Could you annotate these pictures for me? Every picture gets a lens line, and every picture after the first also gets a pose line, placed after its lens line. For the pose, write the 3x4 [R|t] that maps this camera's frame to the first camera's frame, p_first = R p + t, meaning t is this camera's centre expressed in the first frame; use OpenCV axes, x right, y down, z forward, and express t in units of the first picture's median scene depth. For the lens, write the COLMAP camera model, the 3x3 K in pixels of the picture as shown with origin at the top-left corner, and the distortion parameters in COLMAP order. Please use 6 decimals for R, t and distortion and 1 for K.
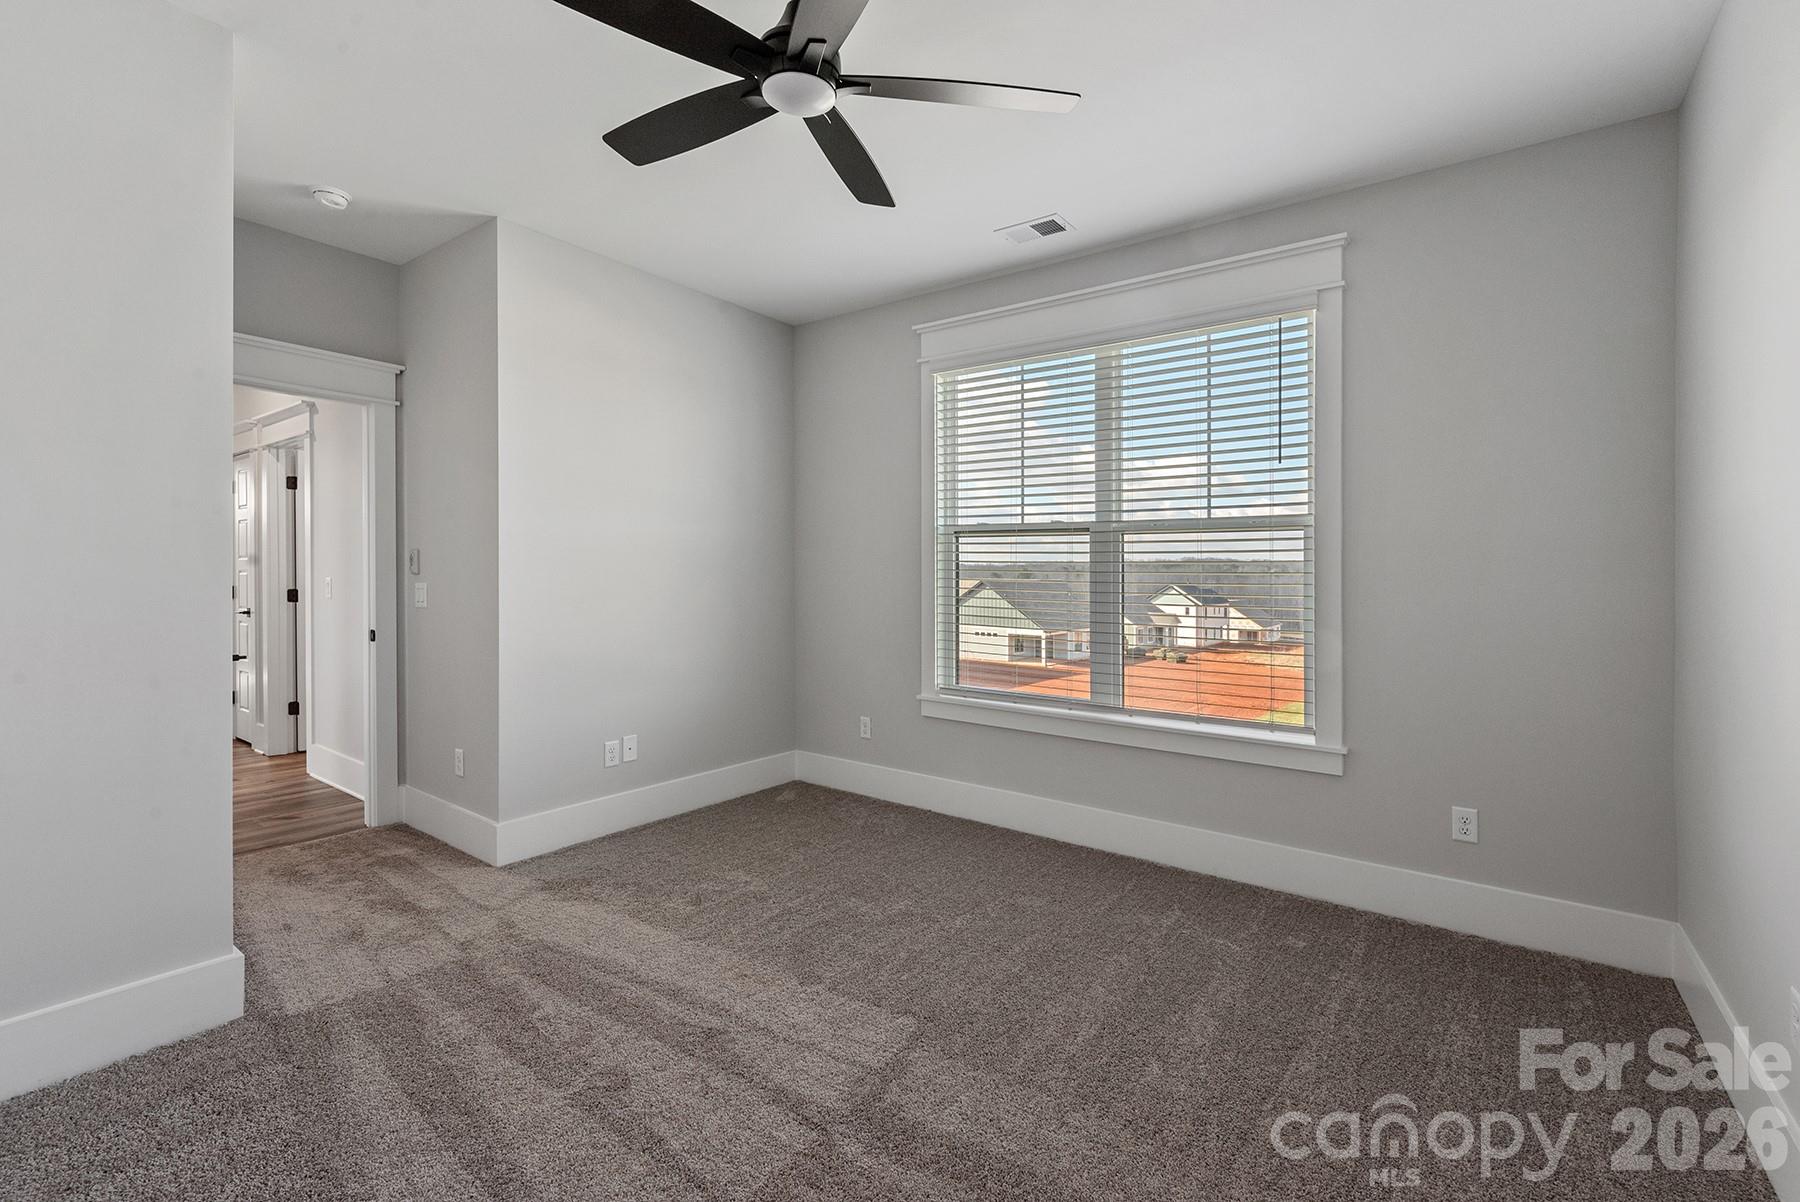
lens RADIAL K [[786.9, 0, 893.8], [0, 786.9, 580.2], [0, 0, 1]] dist [0.001107, 0.000094]
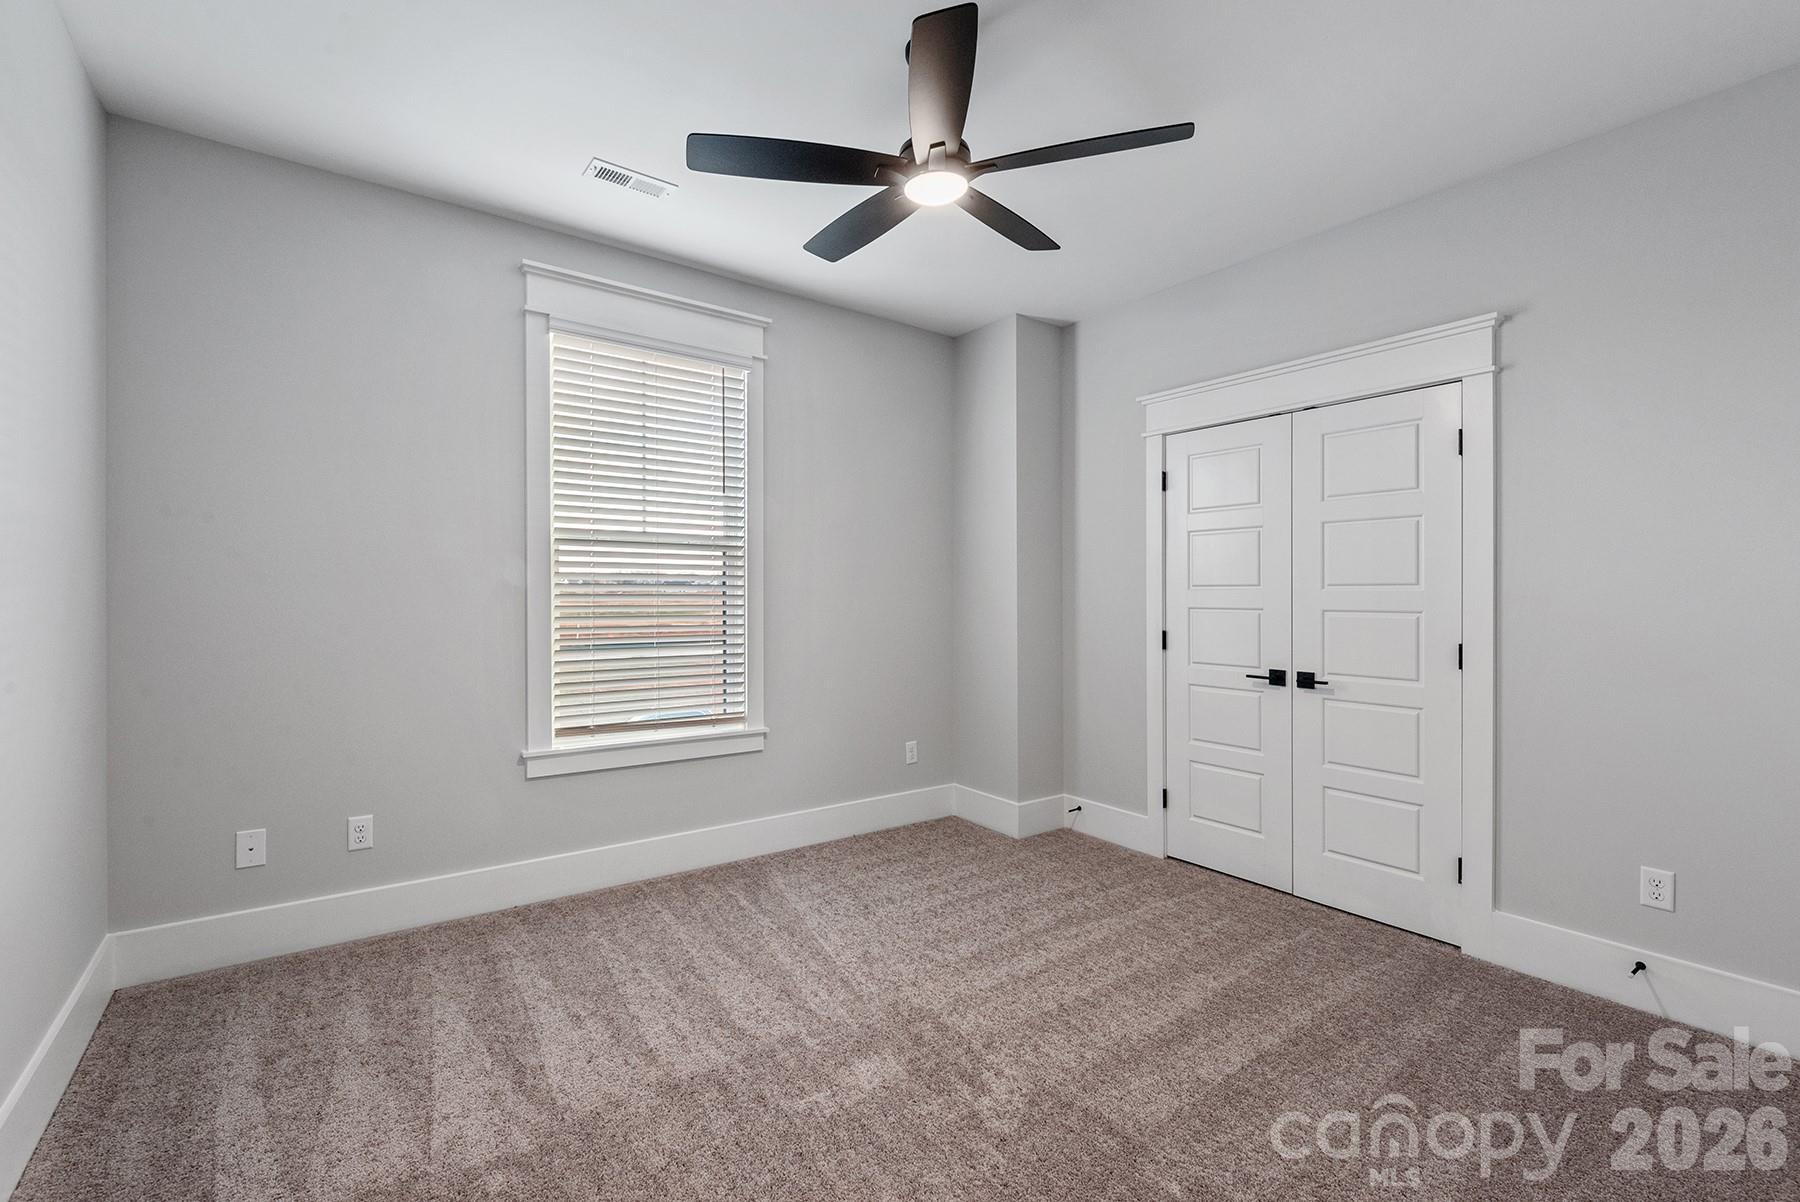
lens RADIAL K [[786.9, 0, 893.8], [0, 786.9, 580.2], [0, 0, 1]] dist [0.001107, 0.000094]
pose [[0.294779, 0.007897, 0.955533, -0.608611], [0.004408, 0.999944, -0.009624, -0.008323], [-0.955555, 0.007049, 0.294728, 0.466722]]
